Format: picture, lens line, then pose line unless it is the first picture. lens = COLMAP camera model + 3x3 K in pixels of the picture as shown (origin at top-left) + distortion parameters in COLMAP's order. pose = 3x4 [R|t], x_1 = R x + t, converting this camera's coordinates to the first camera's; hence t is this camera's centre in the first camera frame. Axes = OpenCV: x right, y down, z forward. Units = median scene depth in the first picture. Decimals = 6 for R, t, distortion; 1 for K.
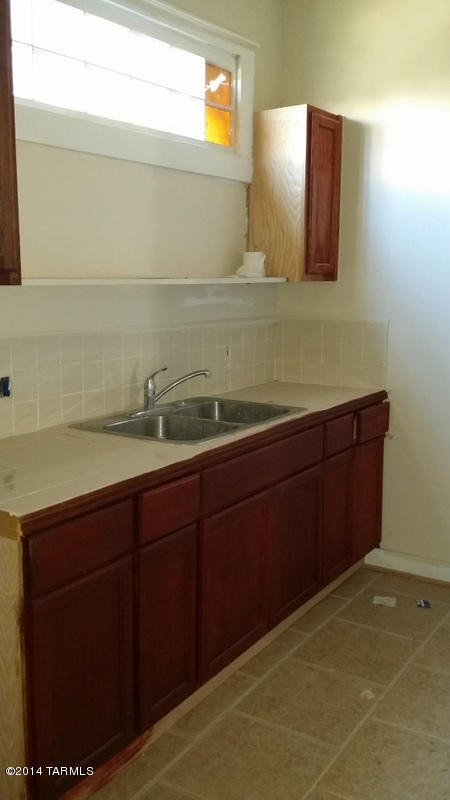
lens RADIAL K [[738.8, 0, 225.0], [0, 738.8, 400.0], [0, 0, 1]] dist [0.173594, -0.419259]
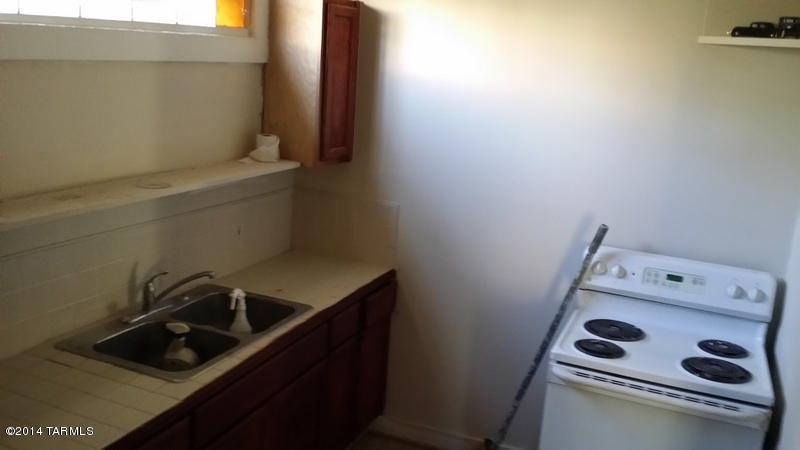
lens RADIAL K [[738.8, 0, 400.0], [0, 738.8, 225.0], [0, 0, 1]] dist [0.173594, -0.419259]
pose [[0.983579, 0.025032, 0.178731, 0.038039], [-0.039409, 0.996225, 0.077350, -0.164661], [-0.176120, -0.083123, 0.980853, -0.014652]]
